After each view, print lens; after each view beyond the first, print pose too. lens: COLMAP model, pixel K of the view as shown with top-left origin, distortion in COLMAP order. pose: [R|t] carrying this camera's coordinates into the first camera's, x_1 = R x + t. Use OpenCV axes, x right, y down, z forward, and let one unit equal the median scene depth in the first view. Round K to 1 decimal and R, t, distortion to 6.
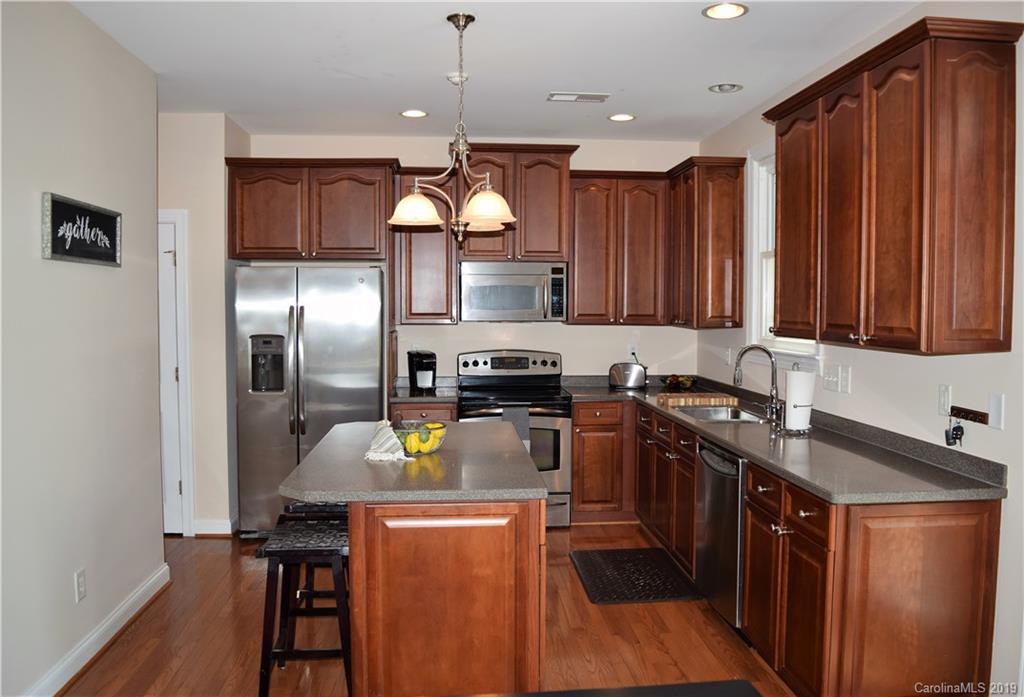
lens RADIAL K [[825.3, 0, 525.2], [0, 825.3, 344.6], [0, 0, 1]] dist [-0.087599, 0.006379]
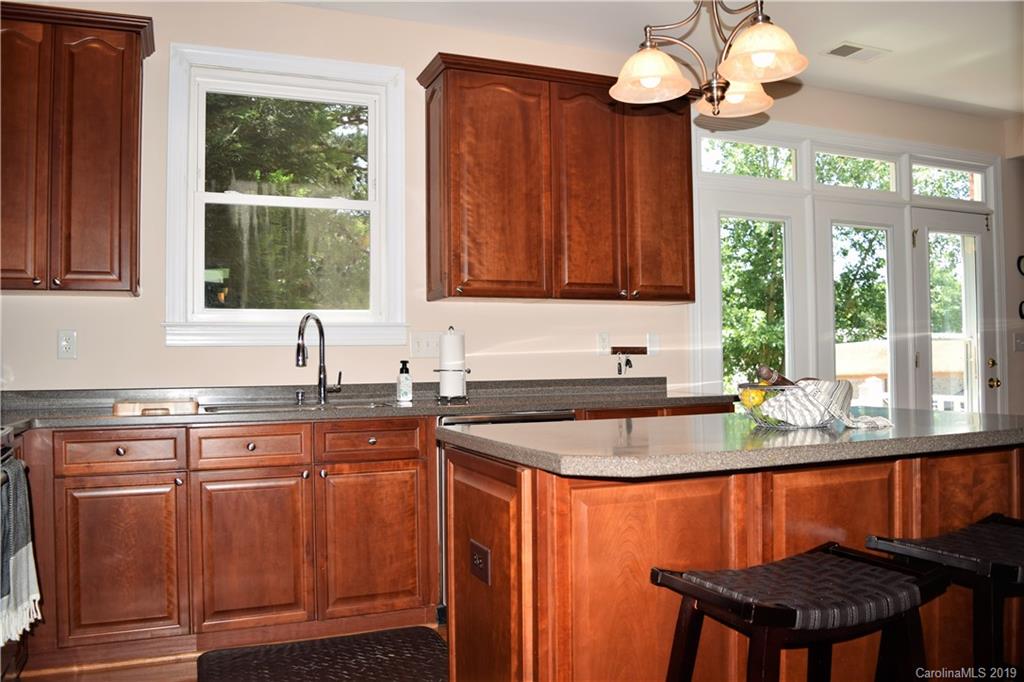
lens RADIAL K [[802.5, 0, 512.0], [0, 802.5, 338.8], [0, 0, 1]] dist [-0.087634, 0.014844]
pose [[-0.292812, 0.023838, 0.955873, -0.454223], [0.059704, 0.998194, -0.006605, 0.036788], [-0.954304, 0.055135, -0.293707, 0.954342]]
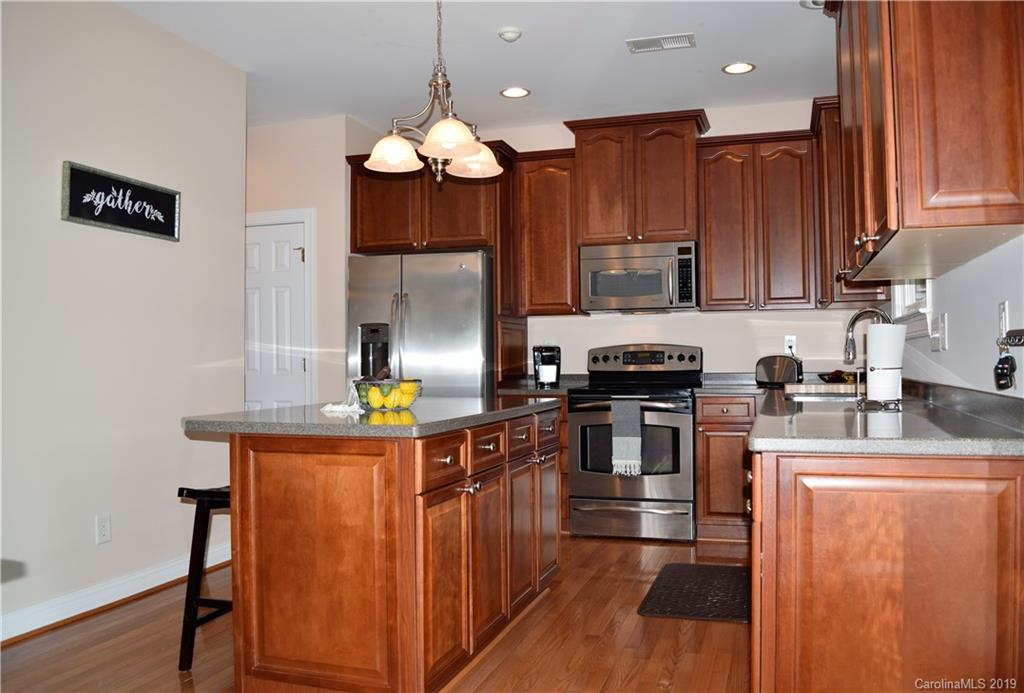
lens RADIAL K [[826.2, 0, 532.3], [0, 826.2, 340.4], [0, 0, 1]] dist [-0.073824, 0.007872]
pose [[0.924683, -0.021252, -0.380143, 0.255238], [-0.006116, 0.997483, -0.070642, 0.081163], [0.380688, 0.067646, 0.922226, 0.142034]]
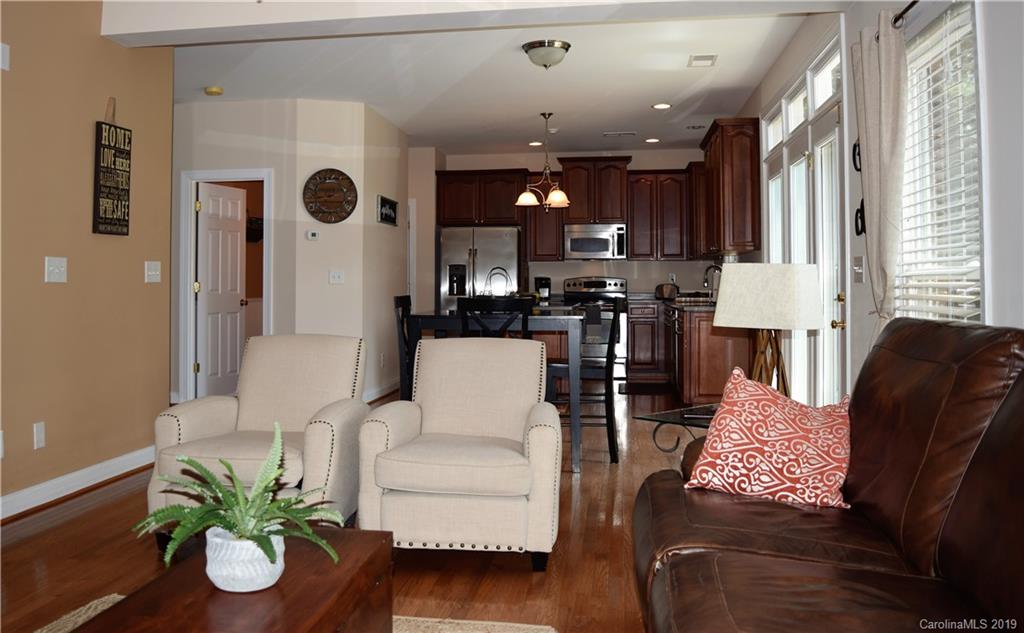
lens RADIAL K [[899.4, 0, 448.1], [0, 899.4, 256.4], [0, 0, 1]] dist [-0.089932, 0.000239]
pose [[0.960986, -0.011583, -0.276354, 0.238213], [-0.011196, 0.996675, -0.080710, 0.138758], [0.276370, 0.080655, 0.957661, -0.999088]]
